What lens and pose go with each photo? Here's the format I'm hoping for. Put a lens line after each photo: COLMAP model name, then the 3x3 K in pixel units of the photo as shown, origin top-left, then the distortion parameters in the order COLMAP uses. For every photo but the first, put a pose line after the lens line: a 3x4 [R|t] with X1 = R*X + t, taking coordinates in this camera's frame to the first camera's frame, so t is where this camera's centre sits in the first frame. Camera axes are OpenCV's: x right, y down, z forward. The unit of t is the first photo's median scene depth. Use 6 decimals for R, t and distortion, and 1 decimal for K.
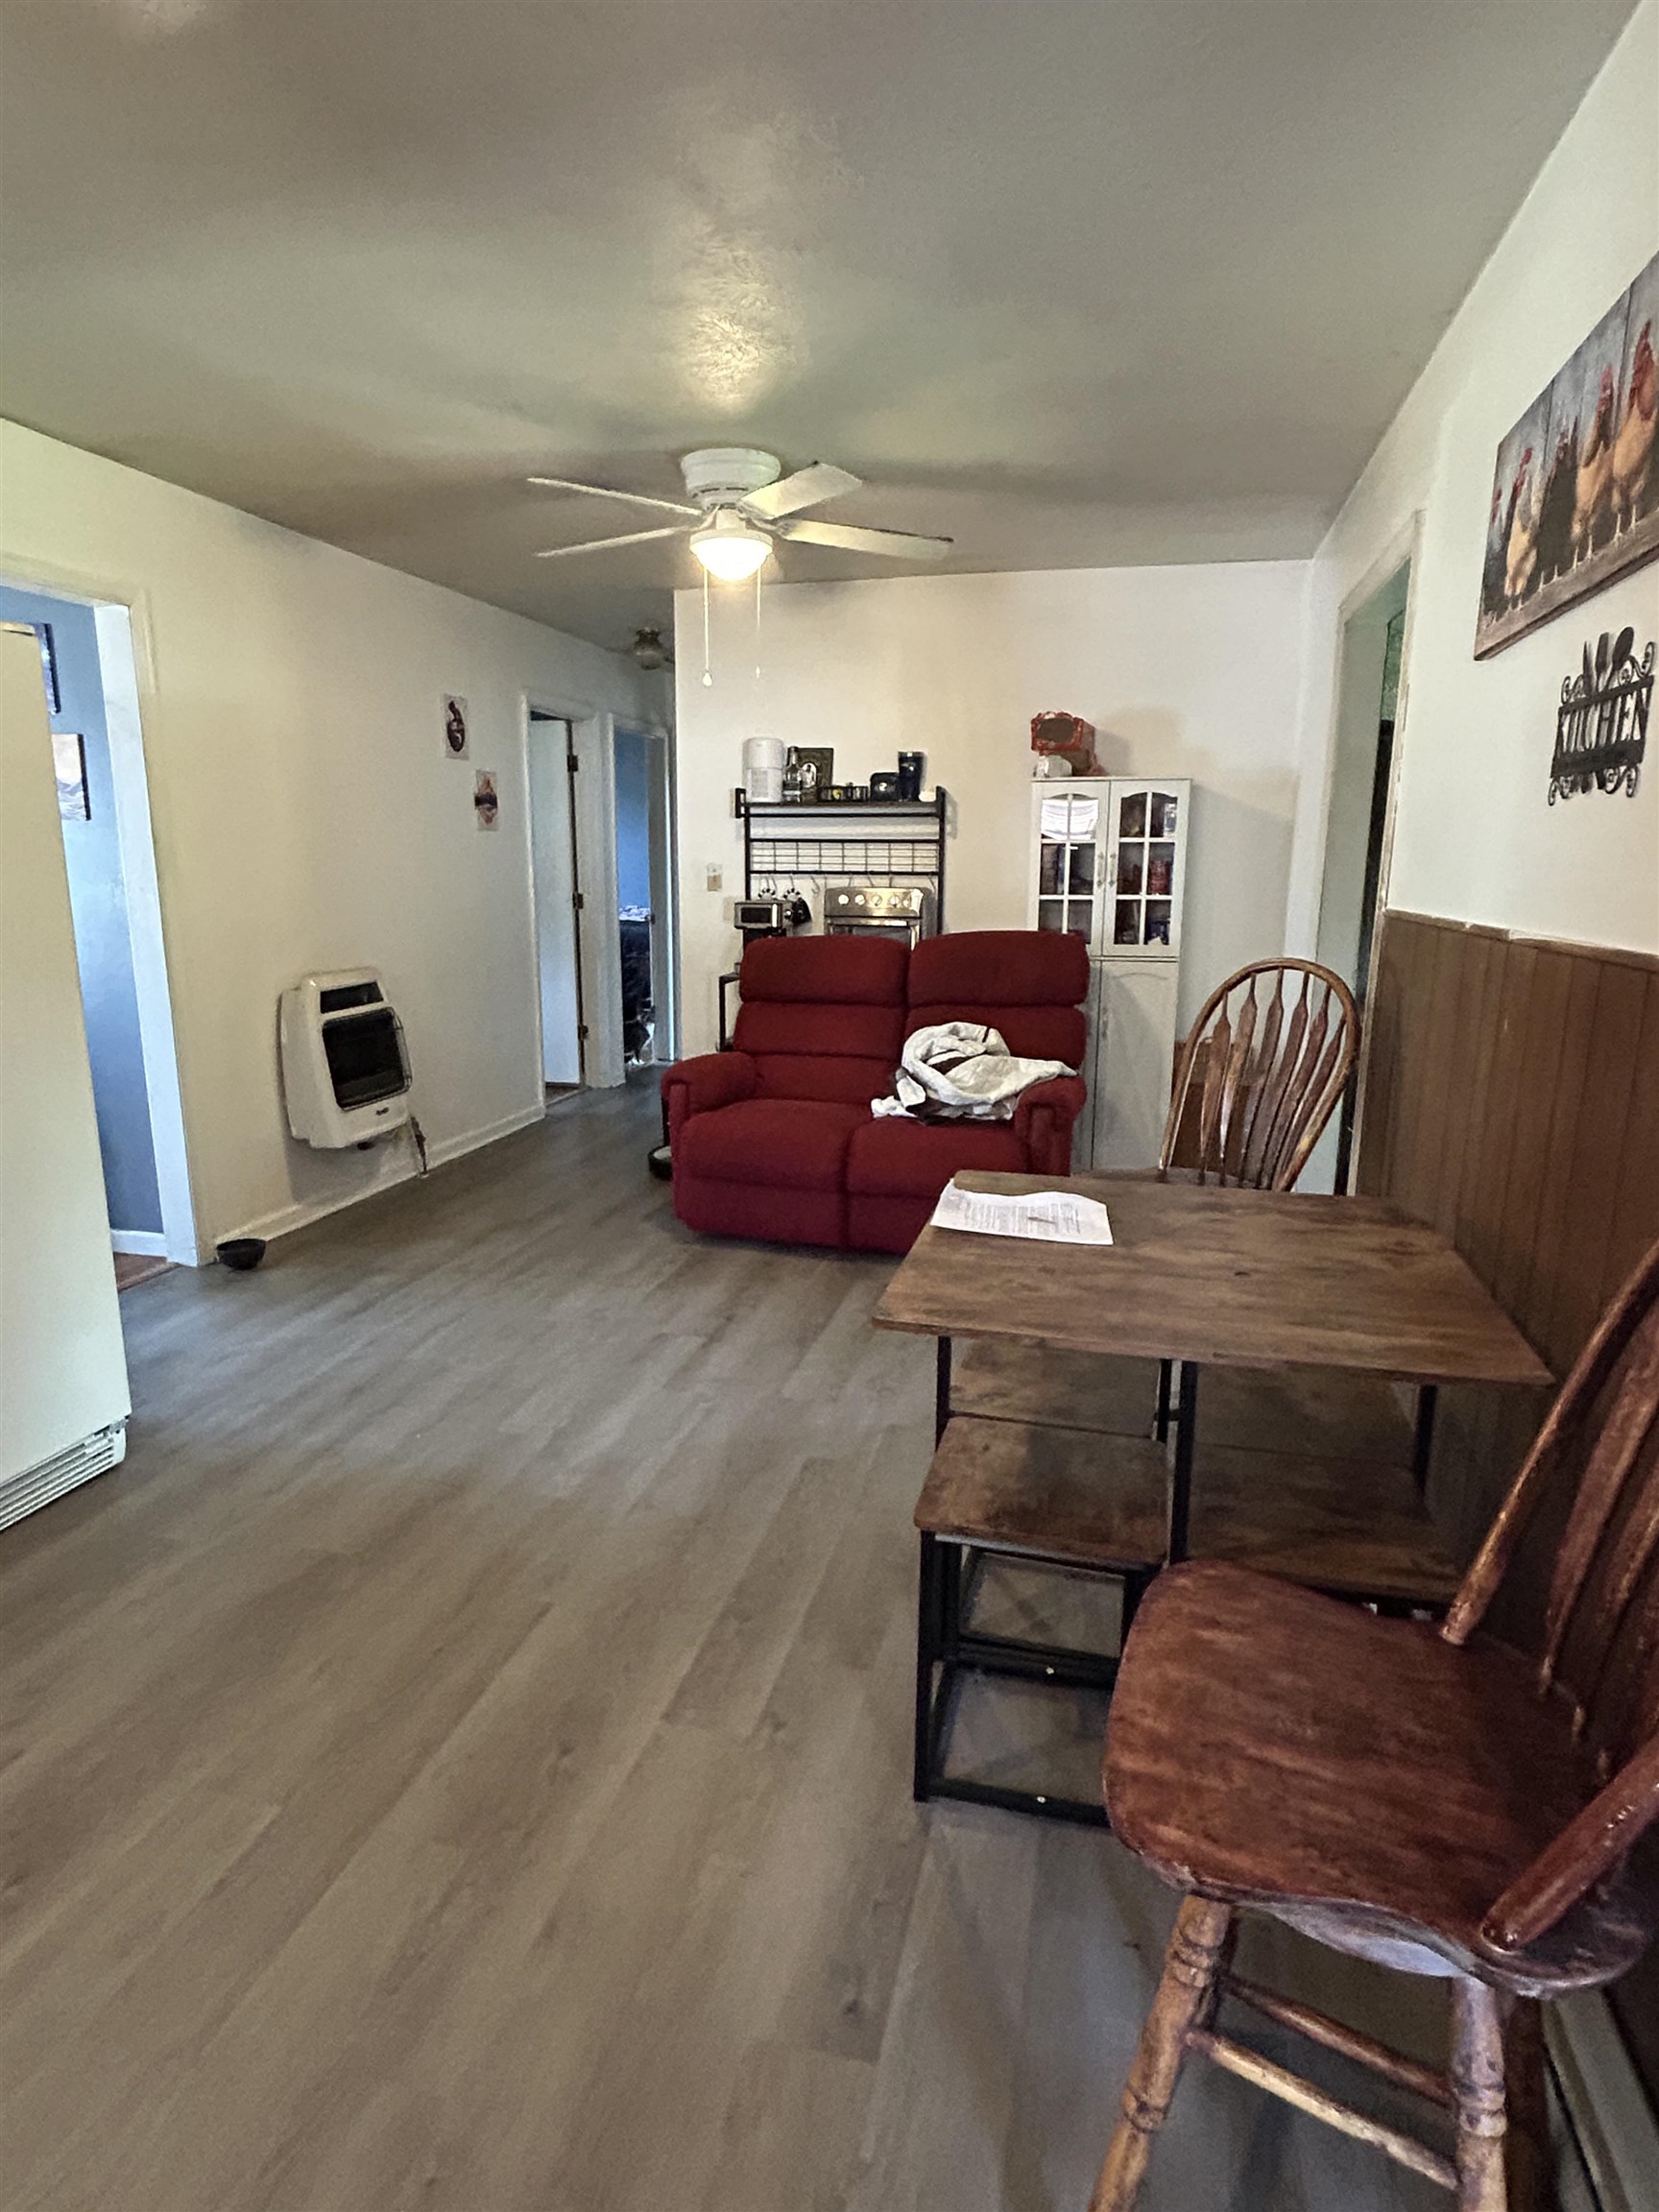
lens RADIAL K [[1226.7, 0, 825.4], [0, 1226.7, 1106.0], [0, 0, 1]] dist [-0.000871, -0.001725]
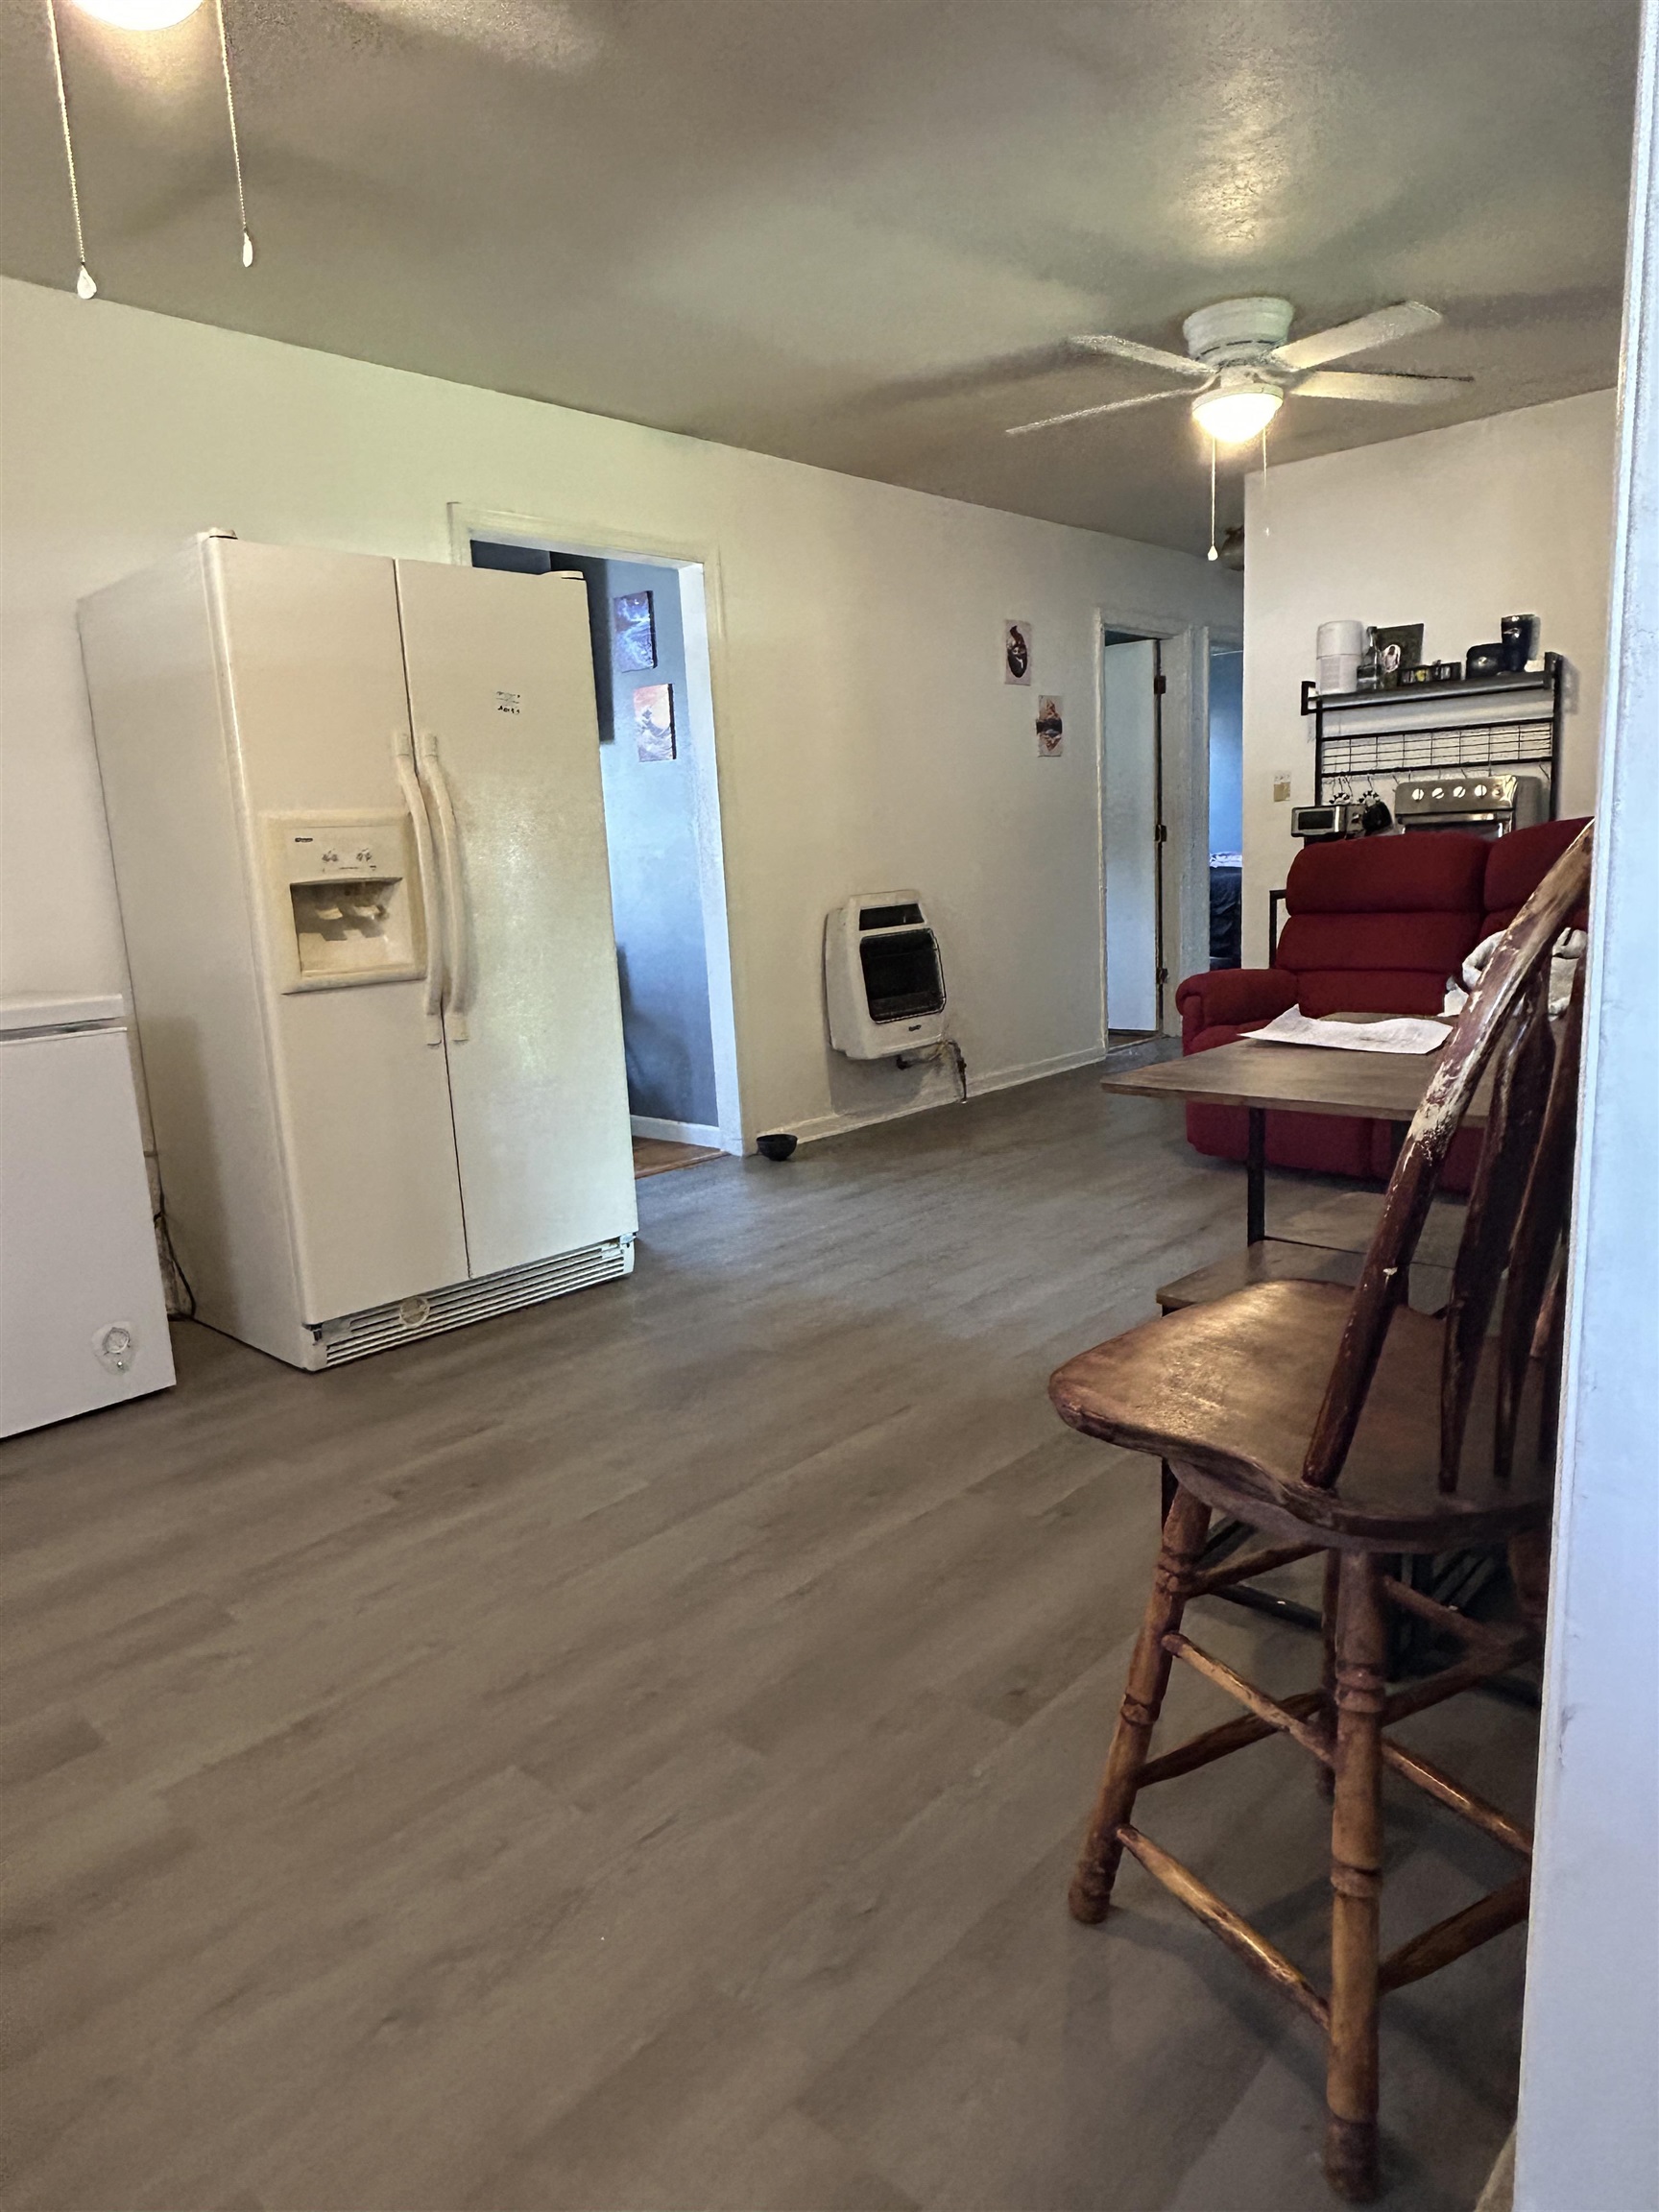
lens RADIAL K [[1385.2, 0, 826.3], [0, 1385.2, 1110.9], [0, 0, 1]] dist [-0.012577, -0.013428]
pose [[0.874461, 0.040709, -0.483385, 0.132282], [-0.041918, 0.999087, 0.008310, 0.064561], [0.483282, 0.012996, 0.875368, -0.048523]]
